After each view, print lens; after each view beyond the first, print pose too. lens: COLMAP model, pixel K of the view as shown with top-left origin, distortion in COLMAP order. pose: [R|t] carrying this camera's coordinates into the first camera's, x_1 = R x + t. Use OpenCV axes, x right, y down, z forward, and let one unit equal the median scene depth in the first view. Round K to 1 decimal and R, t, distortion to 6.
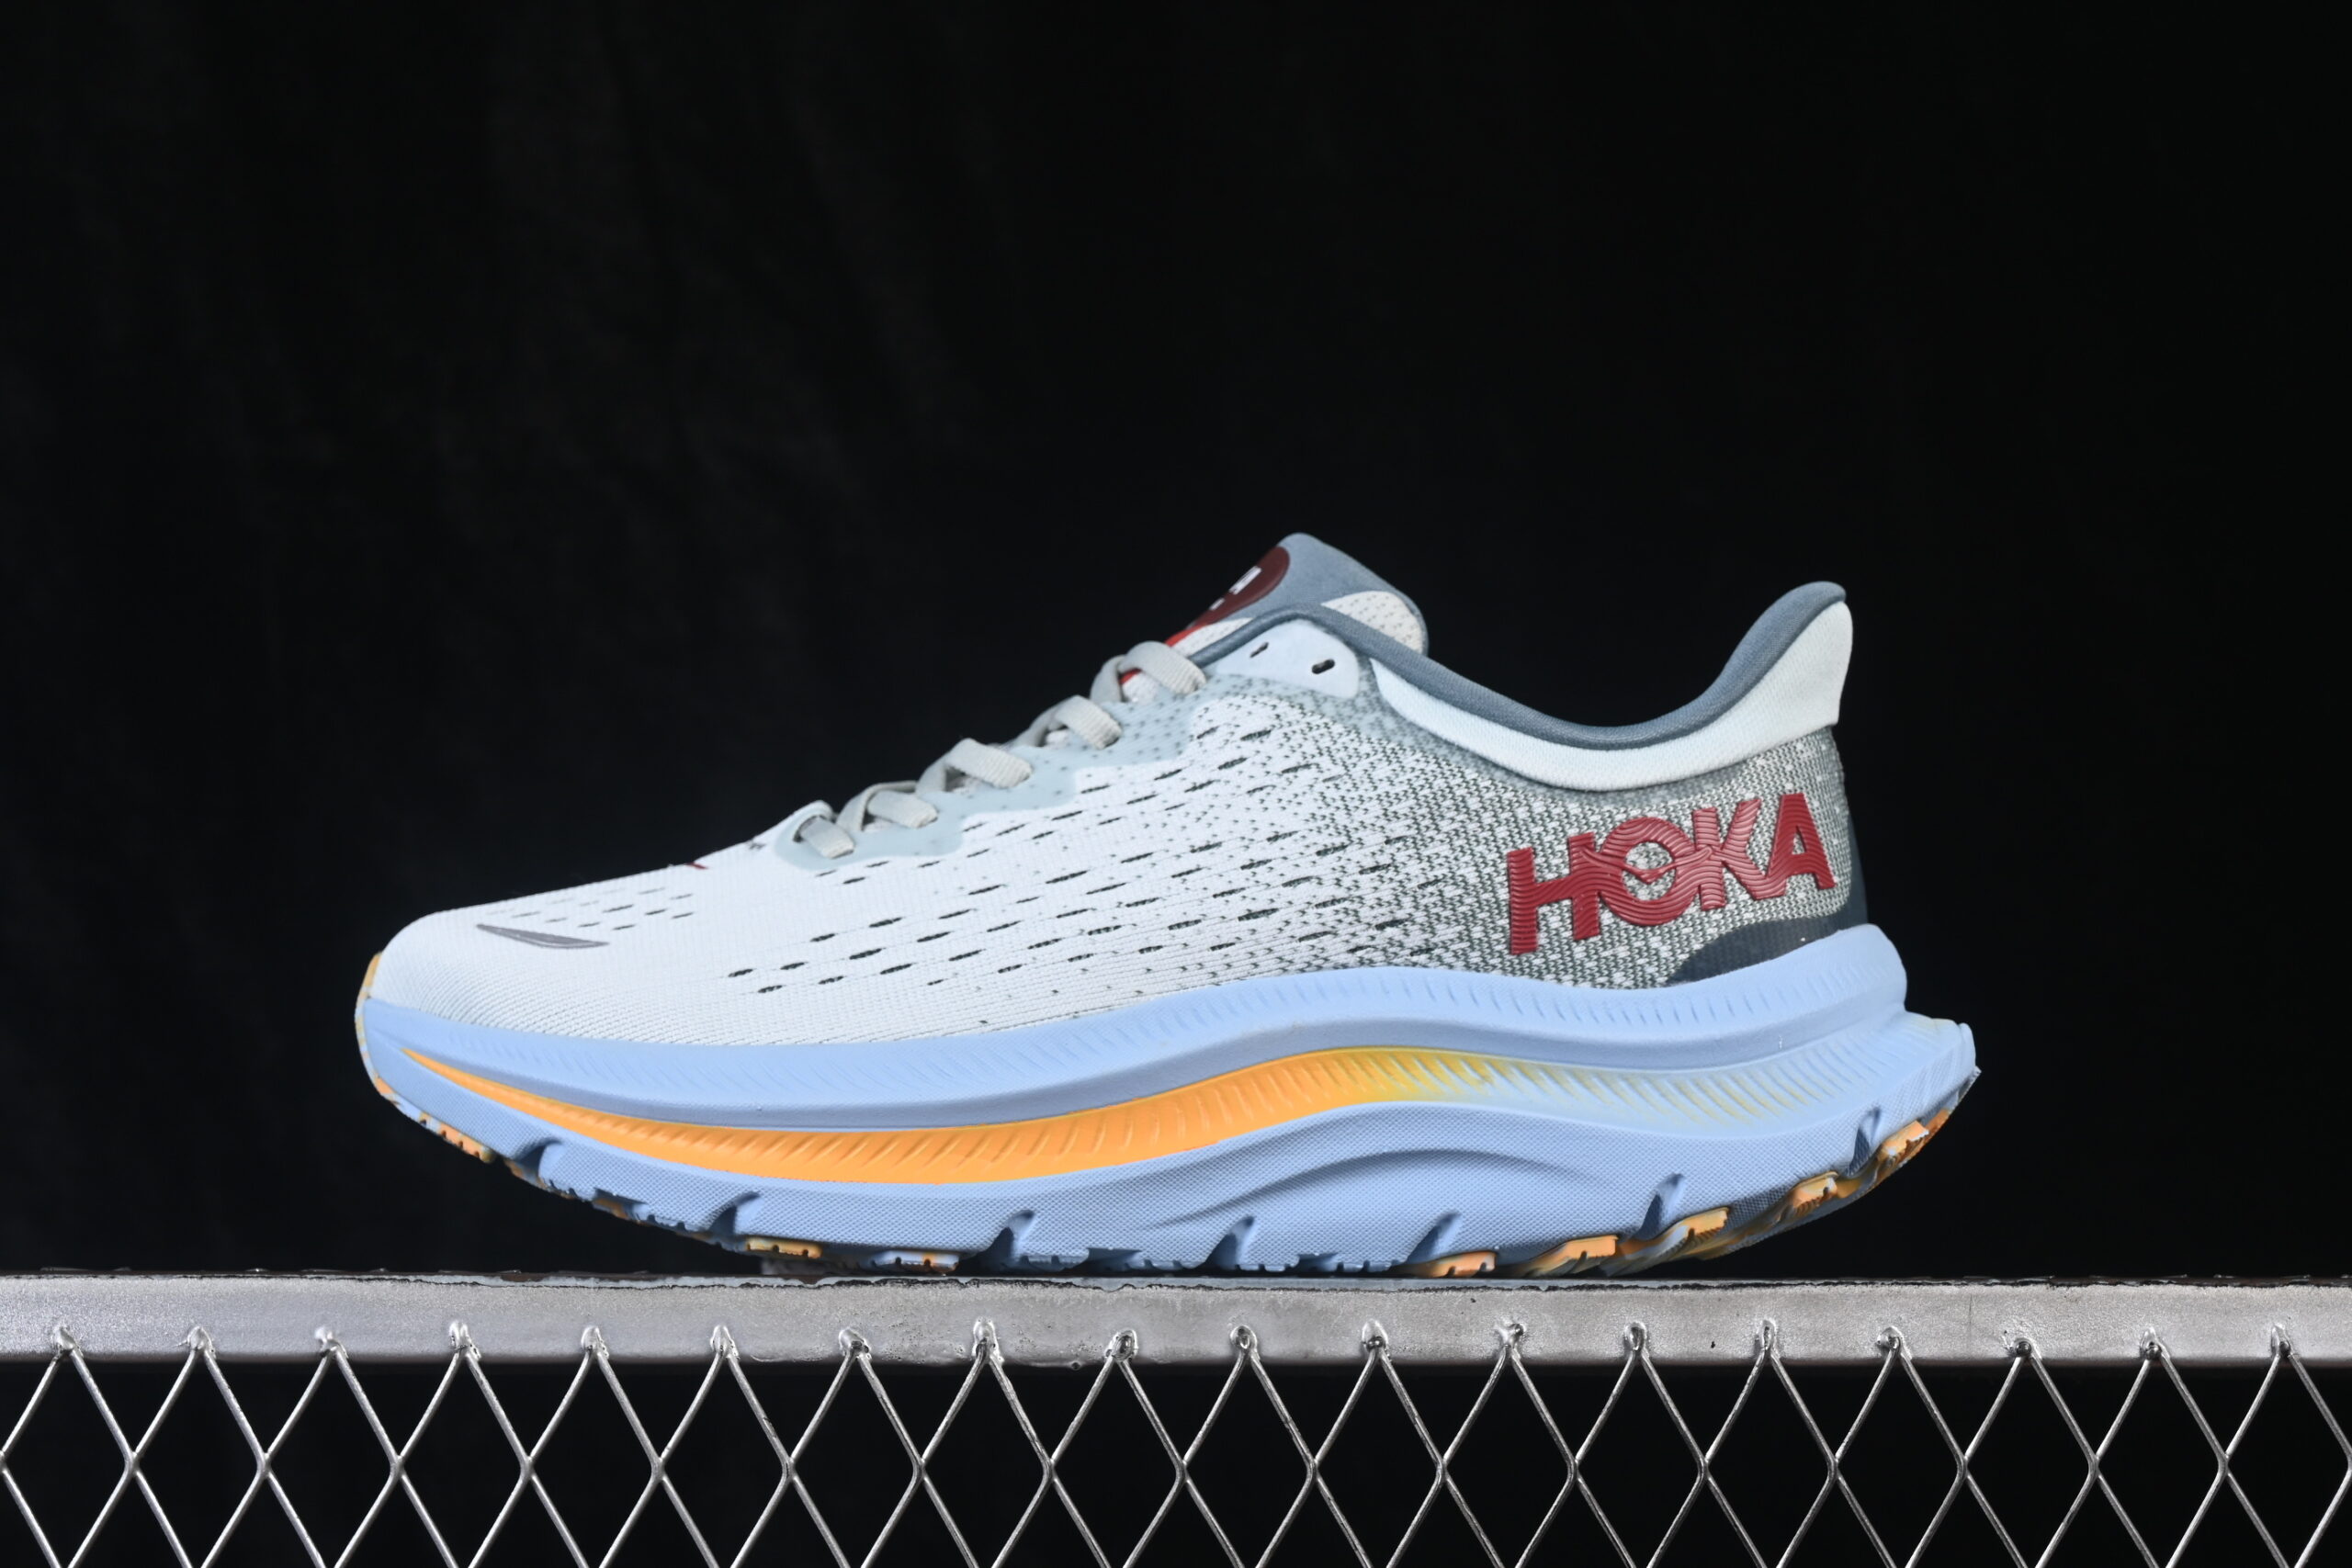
lens RADIAL K [[5123.9, 0, 1186.7], [0, 5123.9, 774.1], [0, 0, 1]] dist [0.087607, 0.000000]
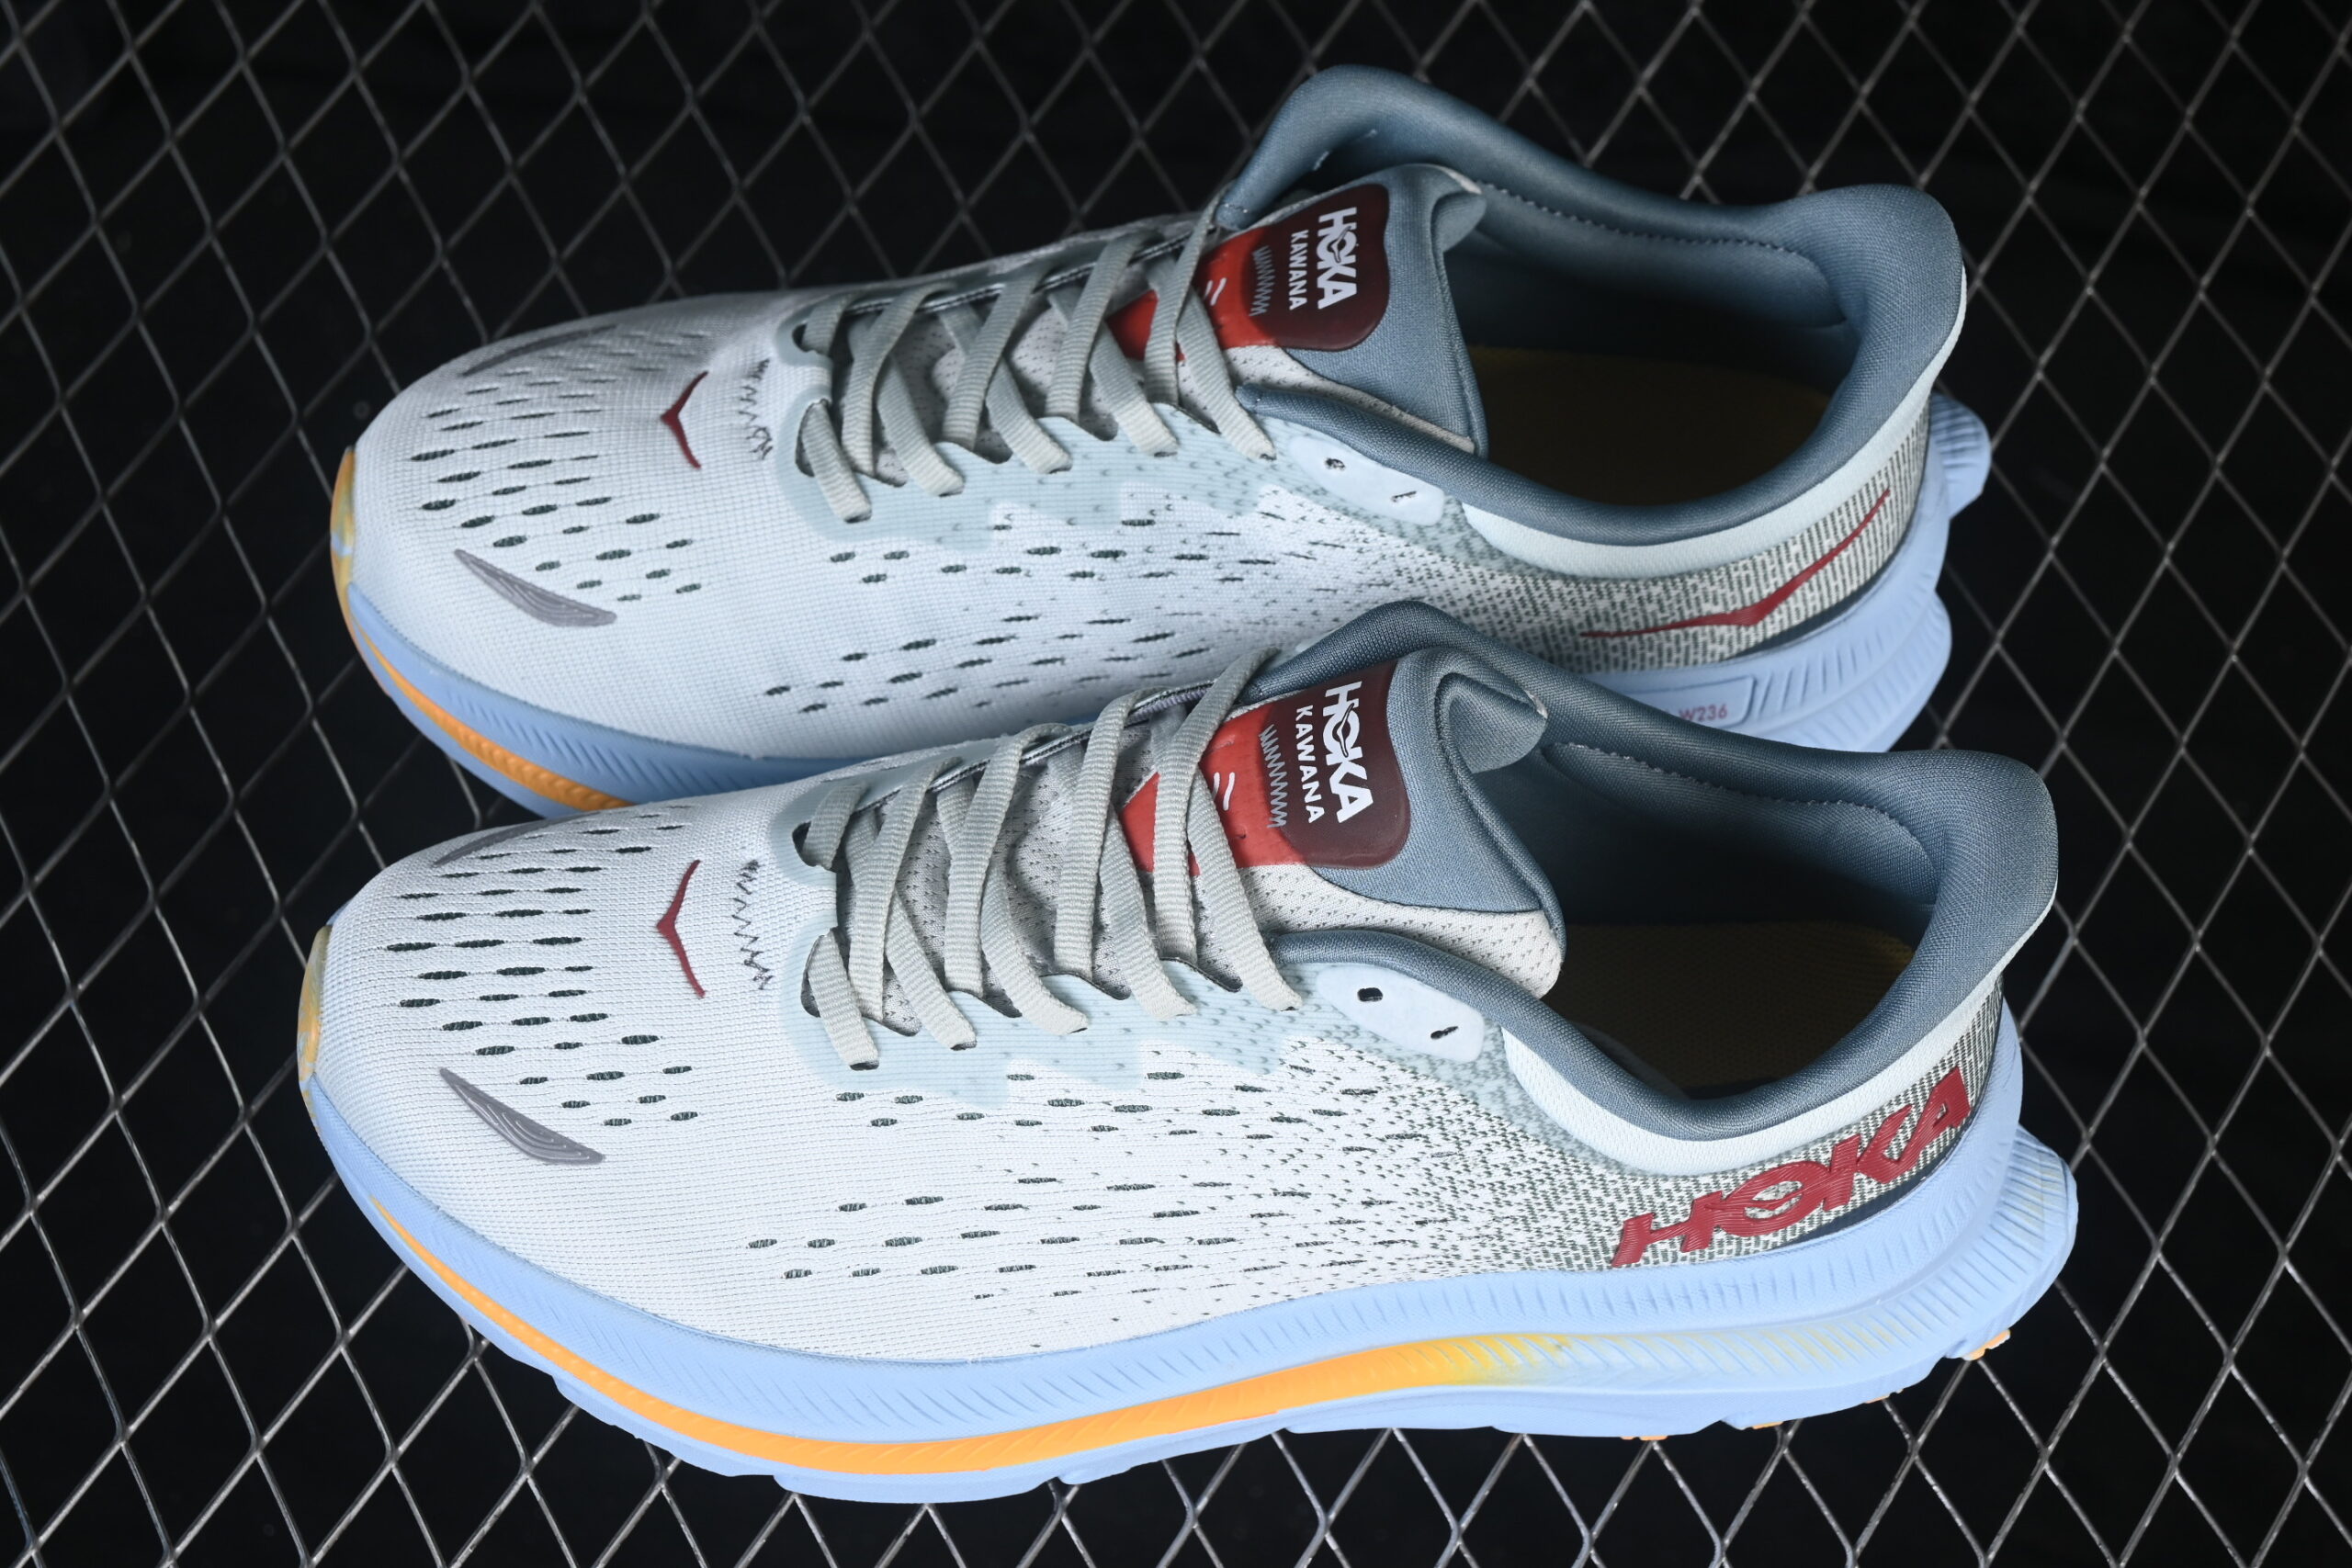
lens RADIAL K [[5123.9, 0, 1166.3], [0, 5123.9, 786.2], [0, 0, 1]] dist [0.087607, 0.000000]
pose [[0.993659, -0.015608, 0.111351, -0.115805], [-0.090814, 0.472521, 0.876628, -0.797744], [-0.066299, -0.881181, 0.468108, 0.646275]]
